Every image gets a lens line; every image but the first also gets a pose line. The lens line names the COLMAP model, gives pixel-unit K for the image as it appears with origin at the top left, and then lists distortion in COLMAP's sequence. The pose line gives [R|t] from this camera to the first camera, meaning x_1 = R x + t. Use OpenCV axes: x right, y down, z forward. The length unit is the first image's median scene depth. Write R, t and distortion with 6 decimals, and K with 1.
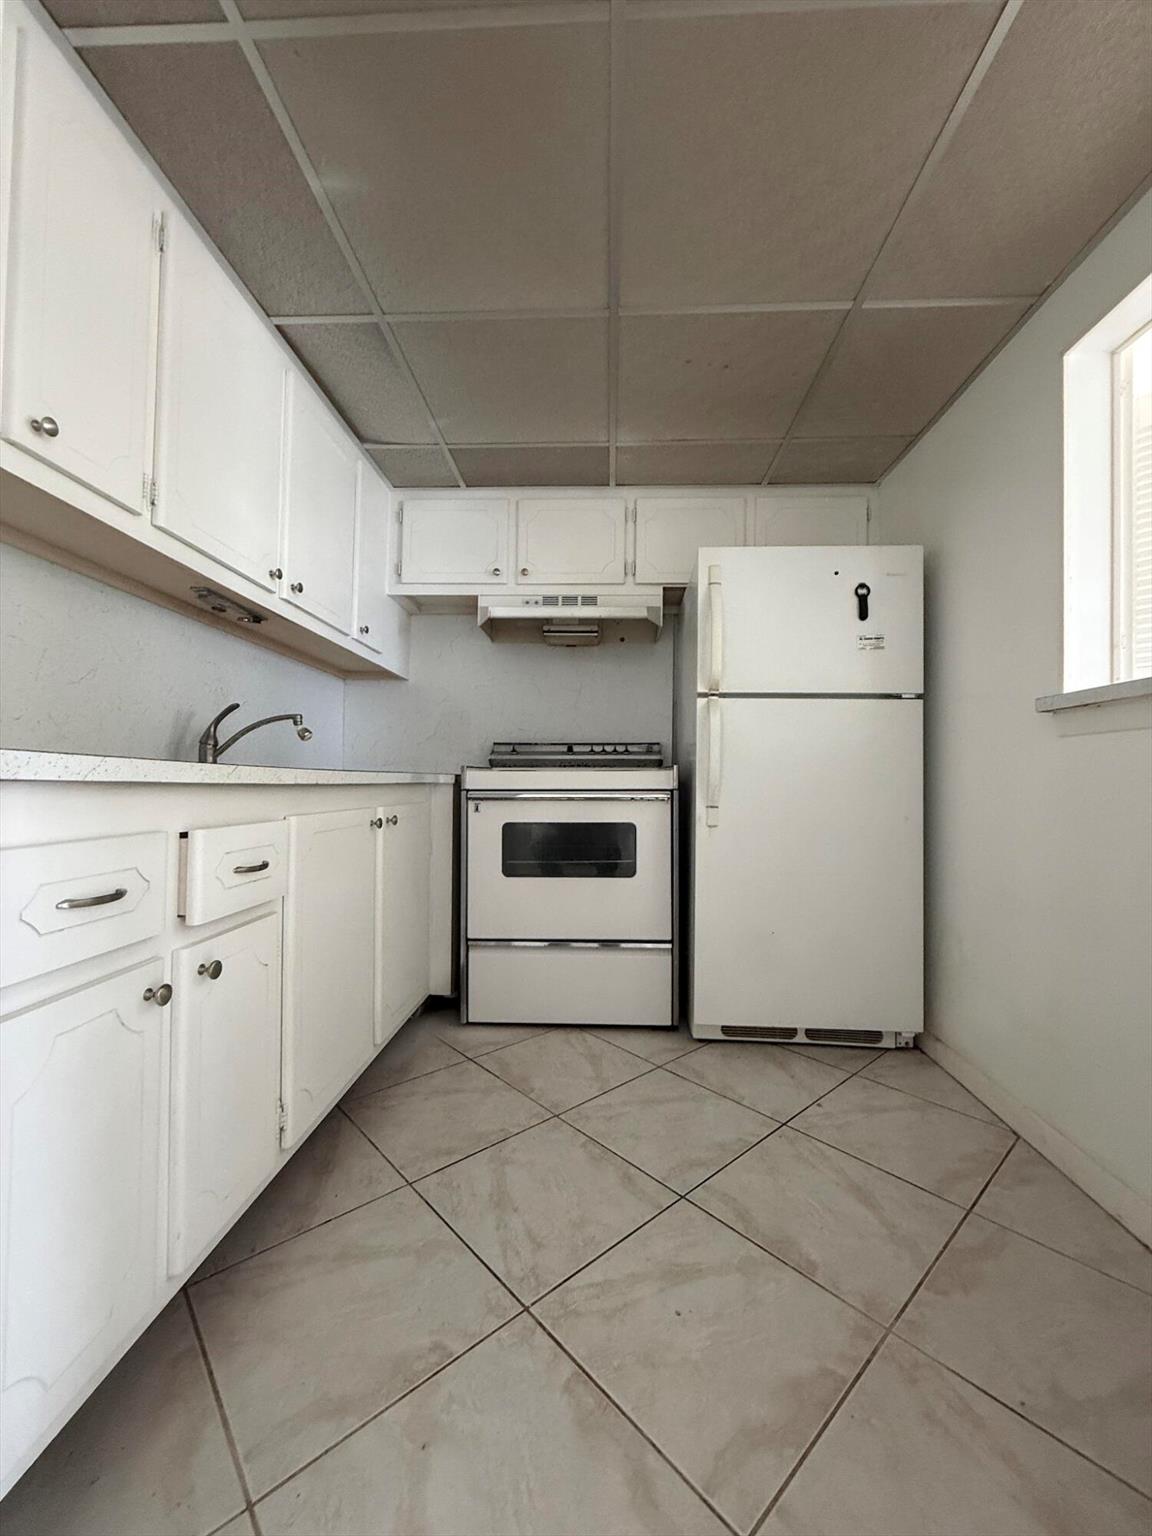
lens RADIAL K [[610.7, 0, 576.0], [0, 610.7, 768.0], [0, 0, 1]] dist [-0.001019, 0.000164]
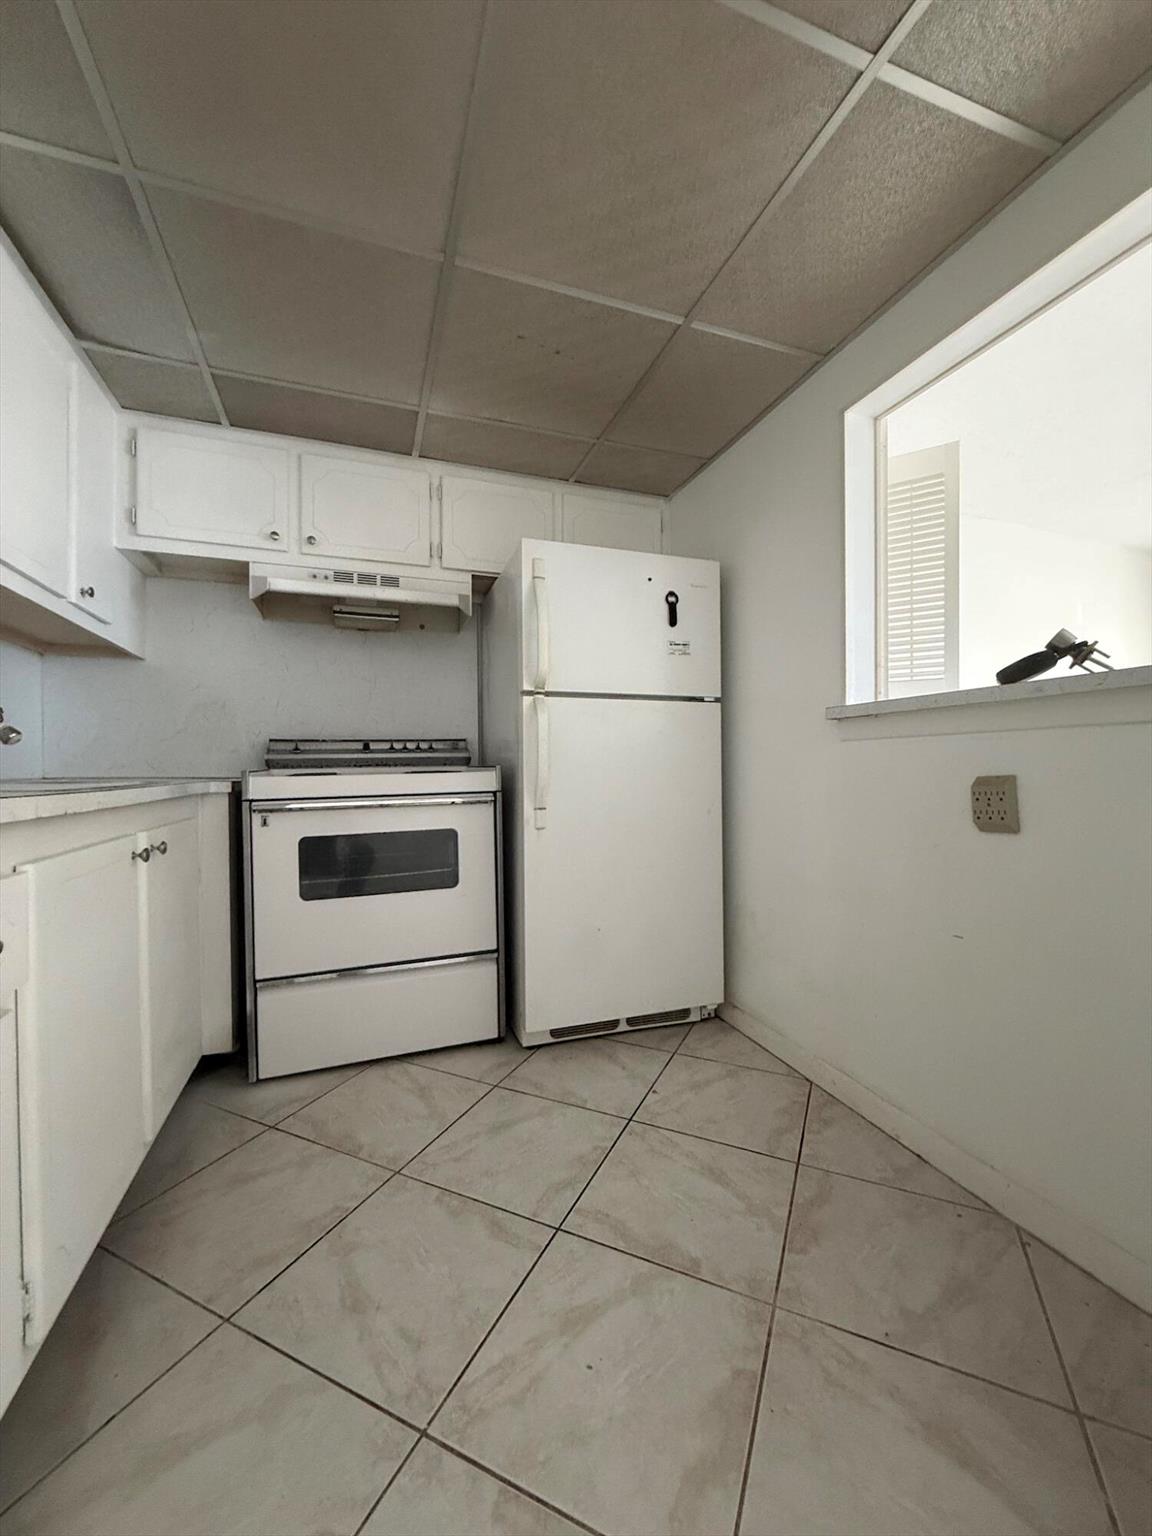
lens RADIAL K [[610.7, 0, 576.0], [0, 610.7, 768.0], [0, 0, 1]] dist [-0.001019, 0.000164]
pose [[0.922299, -0.020089, 0.385955, -0.097100], [0.011773, 0.999645, 0.023897, -0.023430], [-0.386298, -0.017496, 0.922208, 0.080687]]
